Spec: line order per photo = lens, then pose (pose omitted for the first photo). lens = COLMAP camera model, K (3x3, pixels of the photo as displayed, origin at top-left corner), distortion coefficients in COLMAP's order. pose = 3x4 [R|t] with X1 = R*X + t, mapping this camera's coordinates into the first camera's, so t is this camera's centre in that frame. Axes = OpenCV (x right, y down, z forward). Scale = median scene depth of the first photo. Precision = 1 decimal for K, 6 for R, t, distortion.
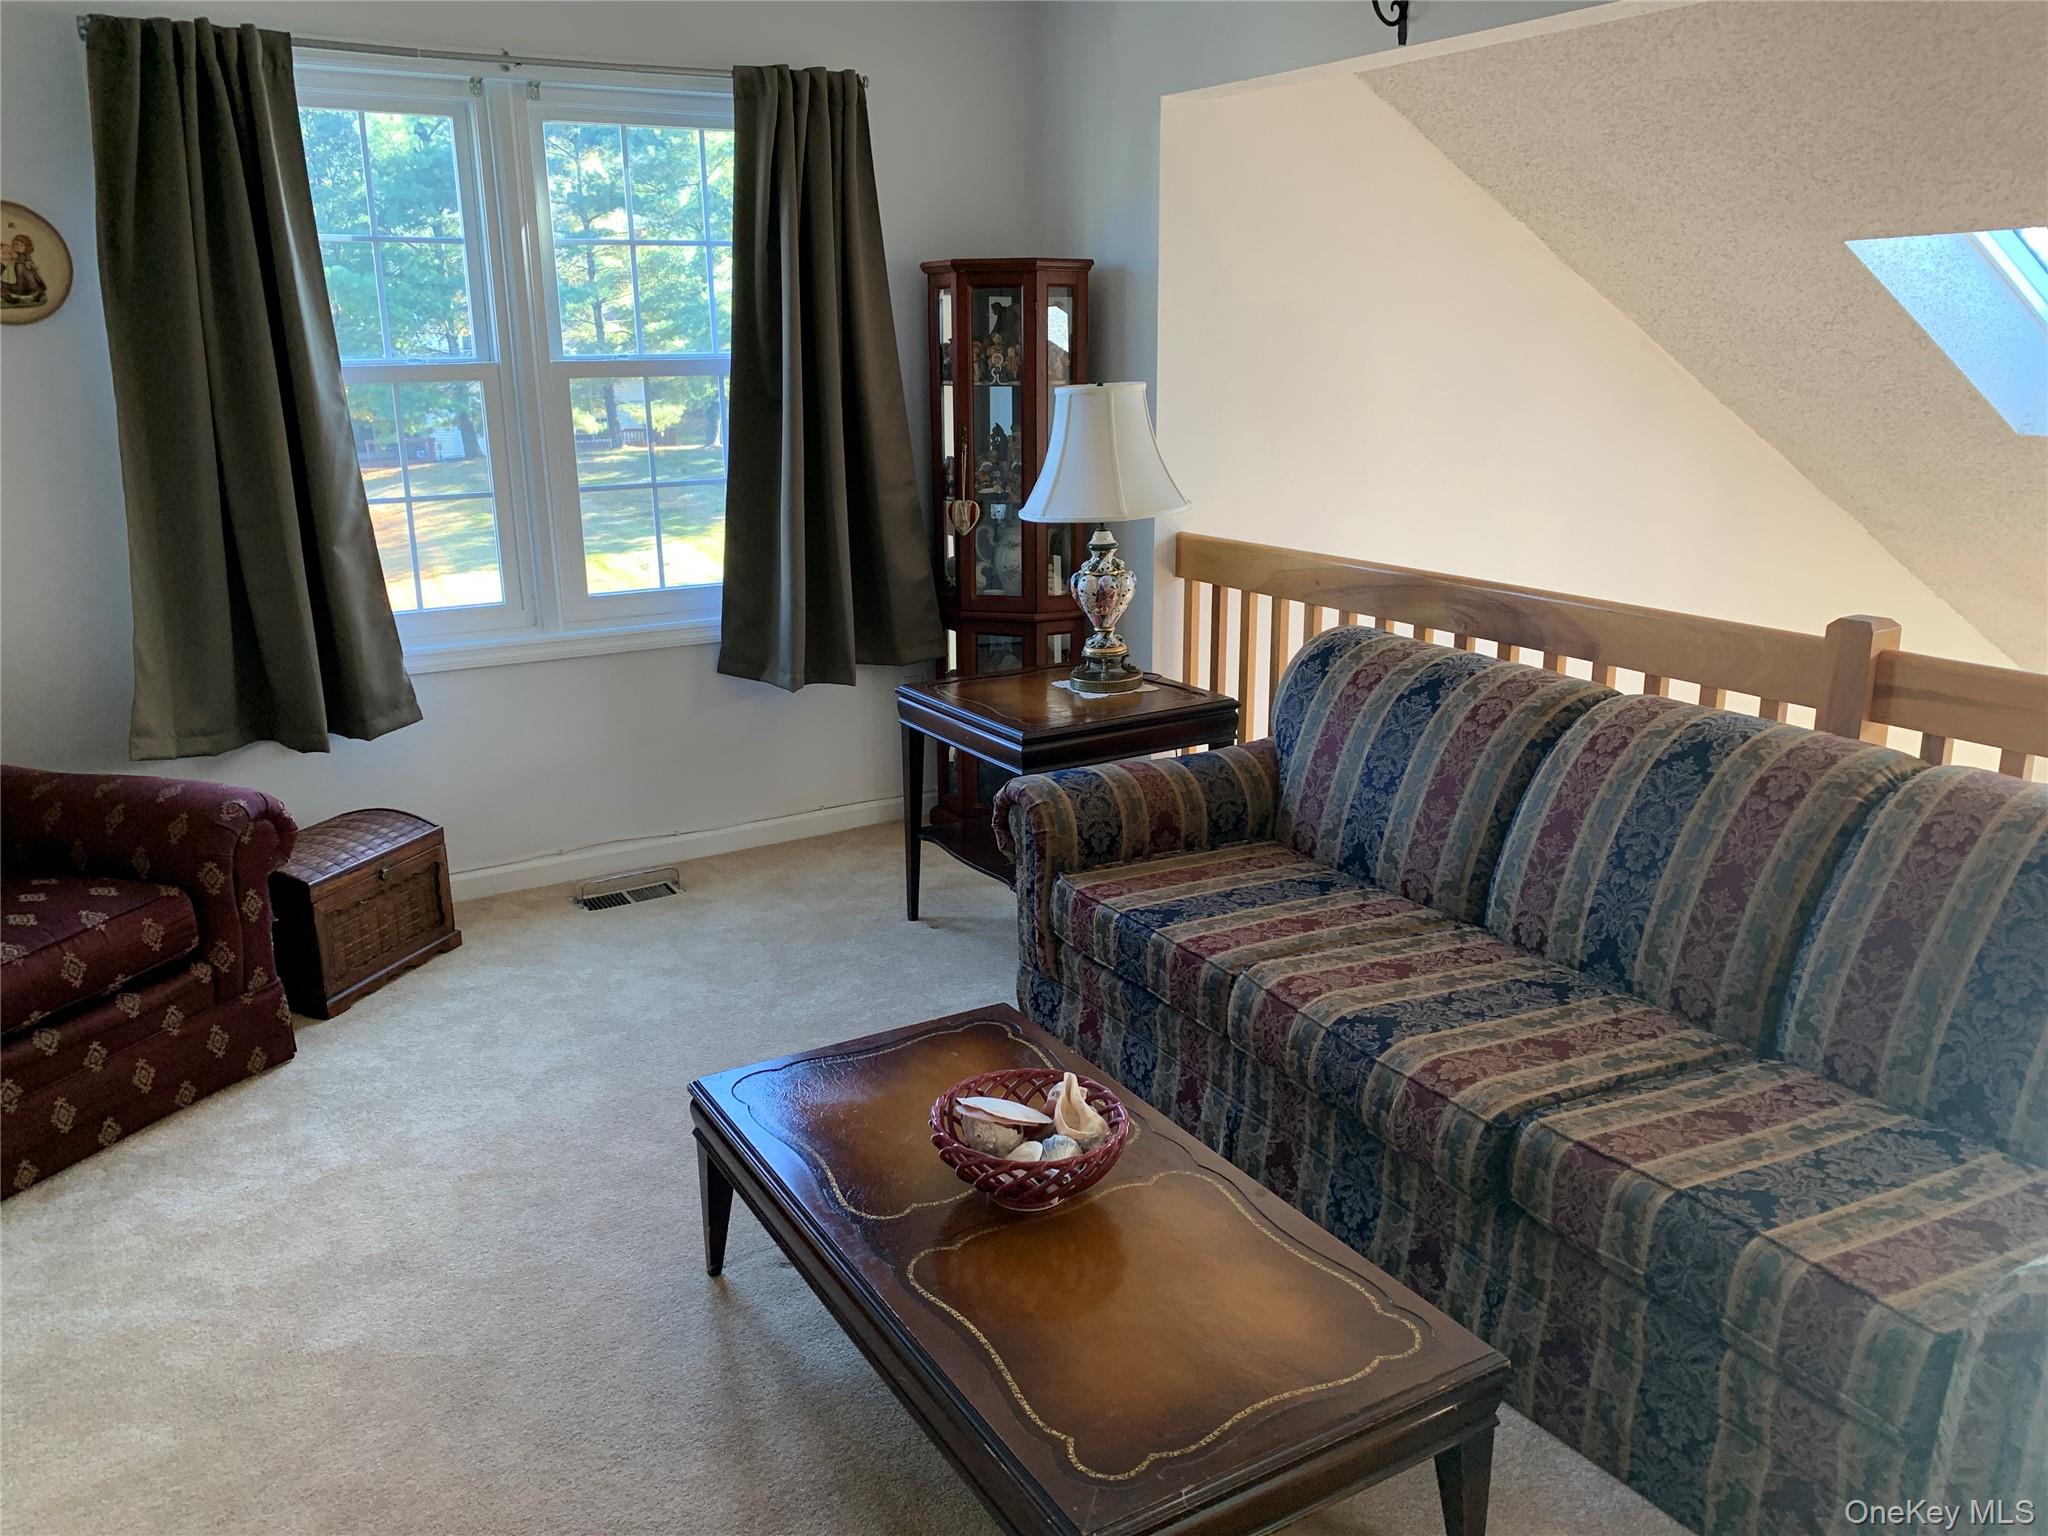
lens RADIAL K [[1561.8, 0, 1025.9], [0, 1561.8, 760.0], [0, 0, 1]] dist [0.043058, -0.050824]
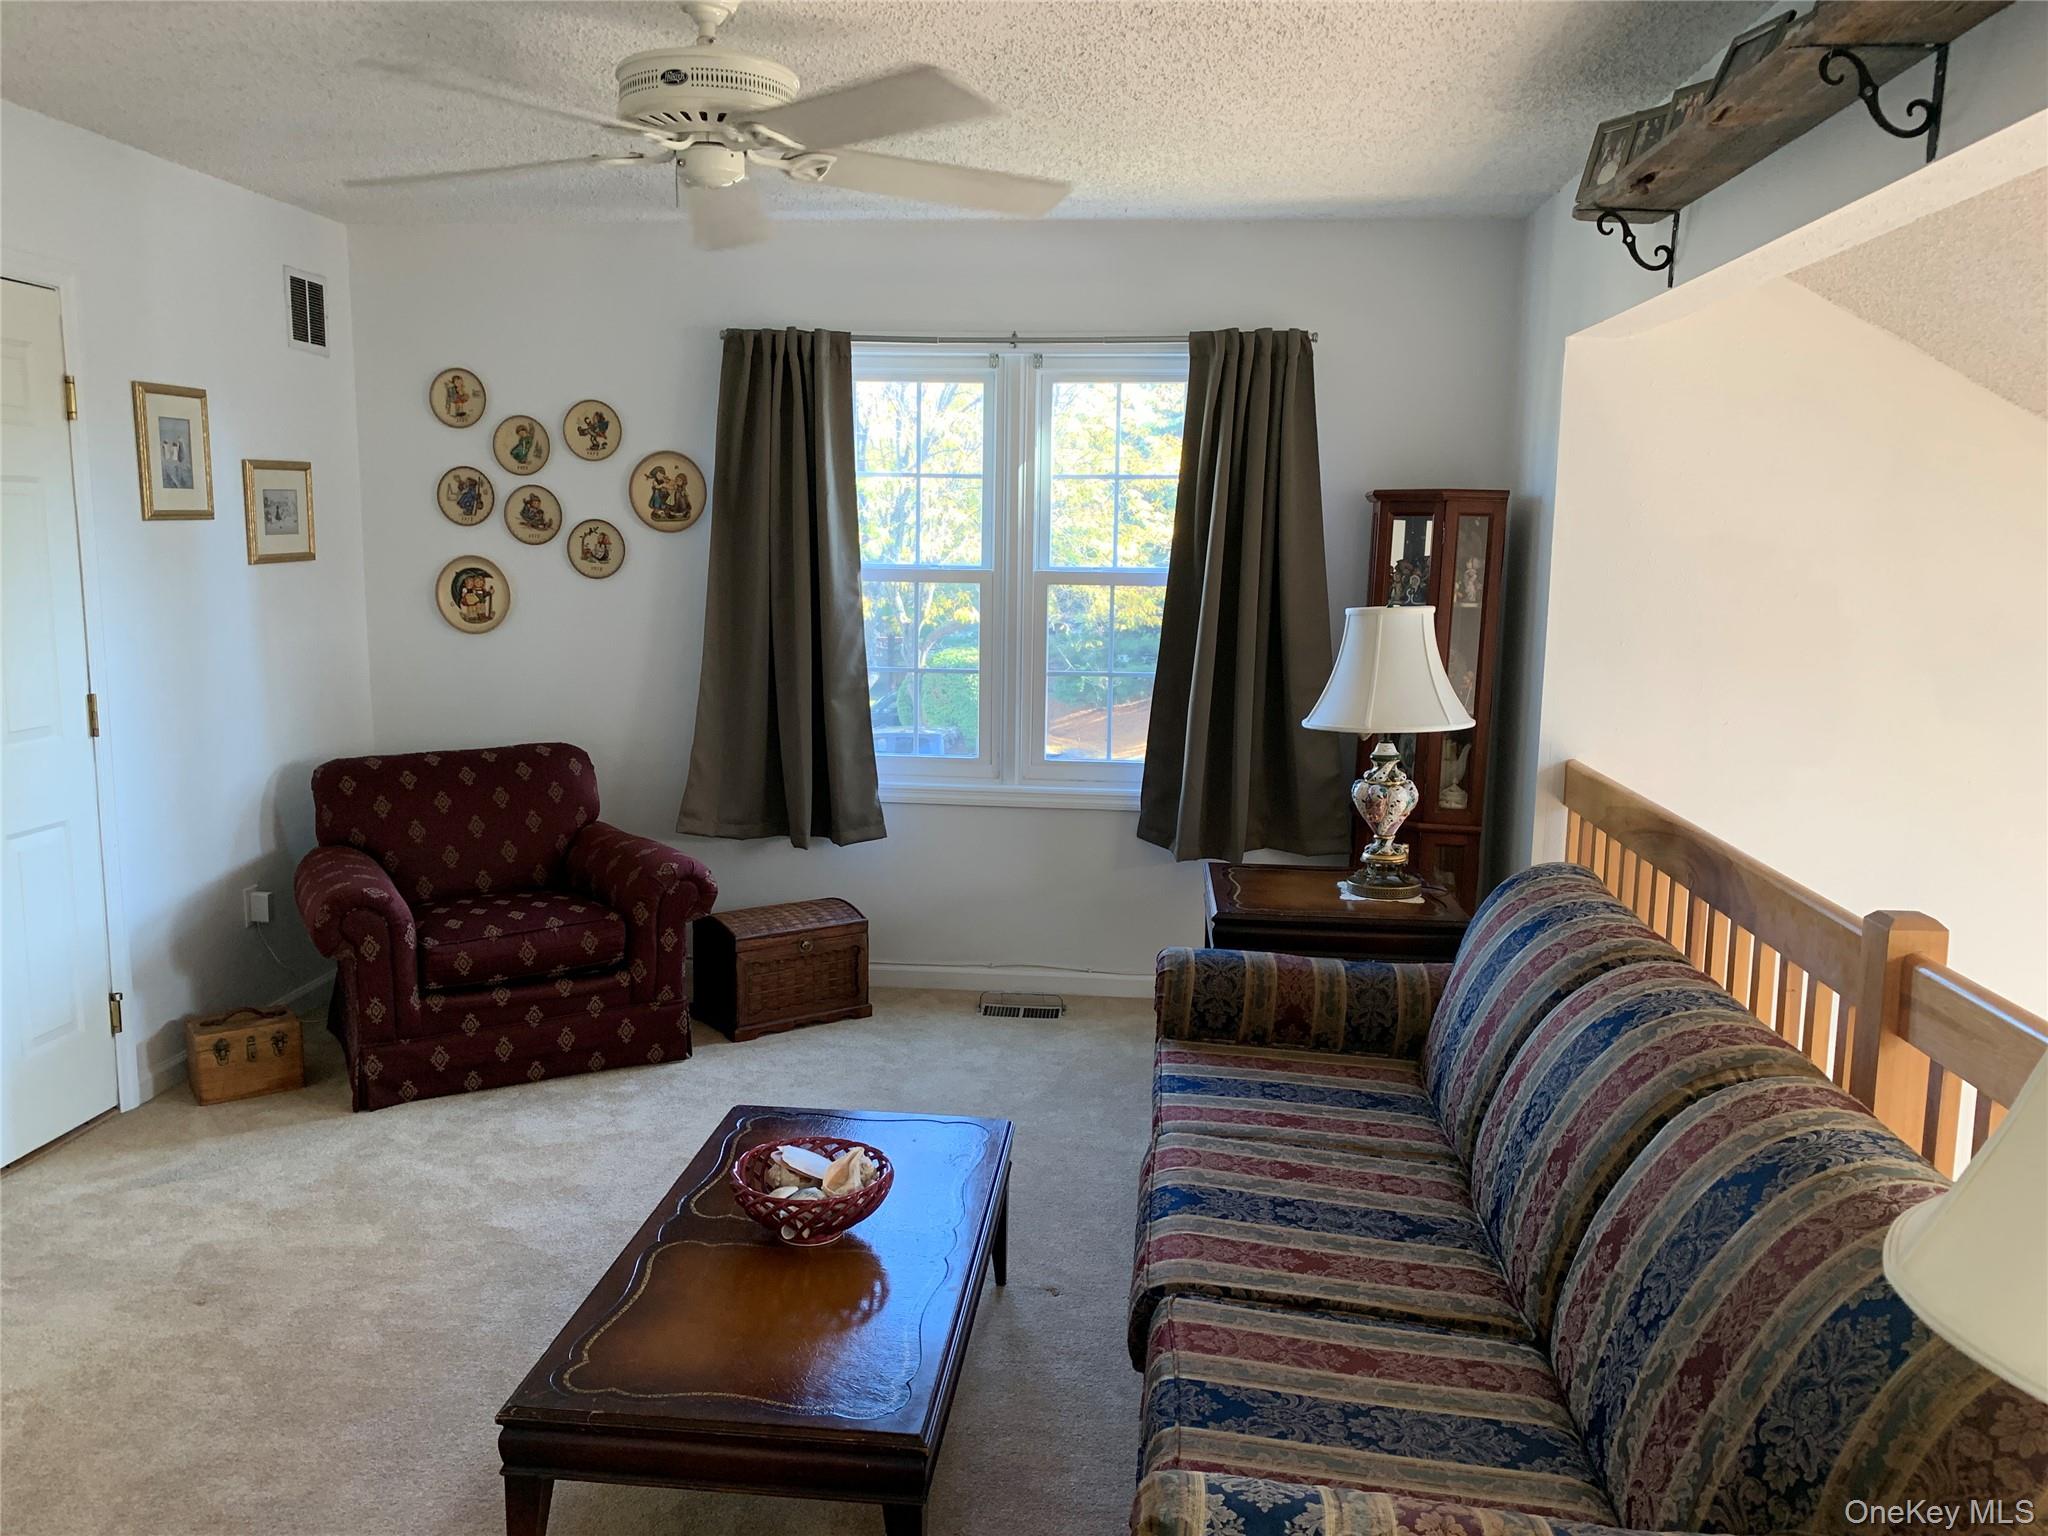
lens RADIAL K [[1561.8, 0, 1030.8], [0, 1561.8, 768.4], [0, 0, 1]] dist [0.043058, -0.050824]
pose [[0.811936, 0.109096, -0.573462, 0.476936], [-0.177929, 0.981886, -0.065125, -0.020800], [0.555969, 0.154913, 0.816640, 0.018256]]
